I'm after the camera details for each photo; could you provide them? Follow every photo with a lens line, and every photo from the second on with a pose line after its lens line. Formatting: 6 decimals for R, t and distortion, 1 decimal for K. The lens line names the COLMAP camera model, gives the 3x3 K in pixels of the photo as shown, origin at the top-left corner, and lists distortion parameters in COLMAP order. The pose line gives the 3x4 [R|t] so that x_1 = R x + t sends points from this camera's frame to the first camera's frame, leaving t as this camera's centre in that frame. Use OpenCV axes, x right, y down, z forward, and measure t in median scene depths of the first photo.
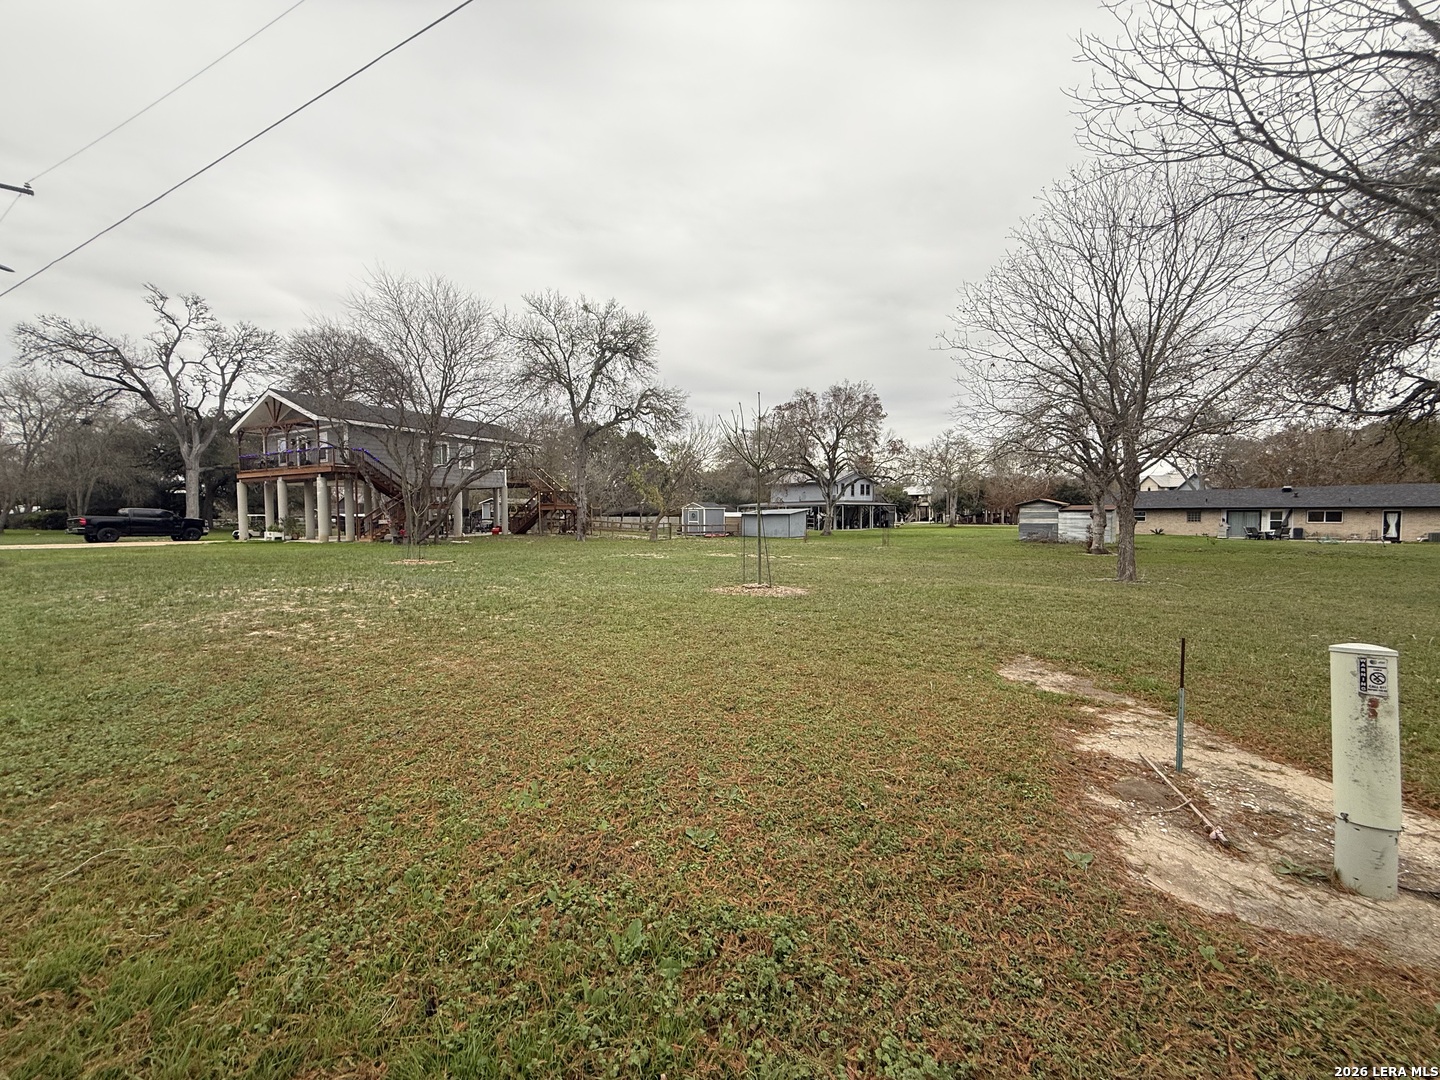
lens RADIAL K [[574.0, 0, 718.5], [0, 574.0, 536.0], [0, 0, 1]] dist [0.001279, 0.000394]
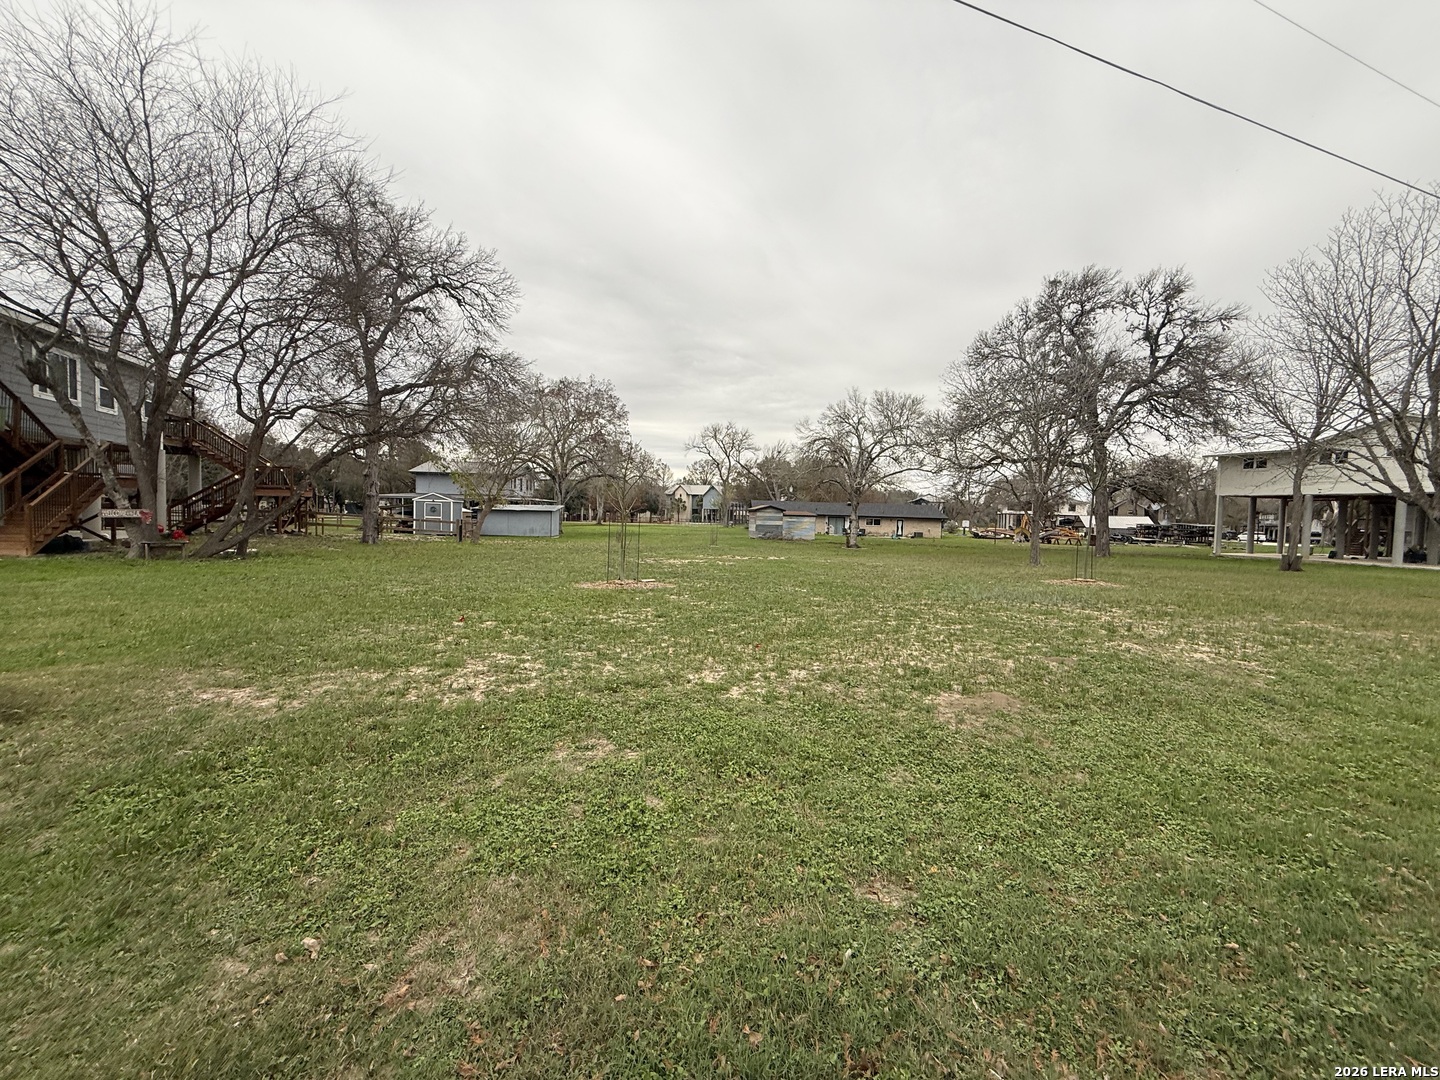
lens RADIAL K [[574.0, 0, 714.3], [0, 574.0, 537.5], [0, 0, 1]] dist [0.001279, 0.000394]
pose [[0.685585, -0.006180, 0.727967, -0.734542], [-0.001178, 0.999953, 0.009597, -0.008182], [-0.727992, -0.007437, 0.685545, 0.360256]]
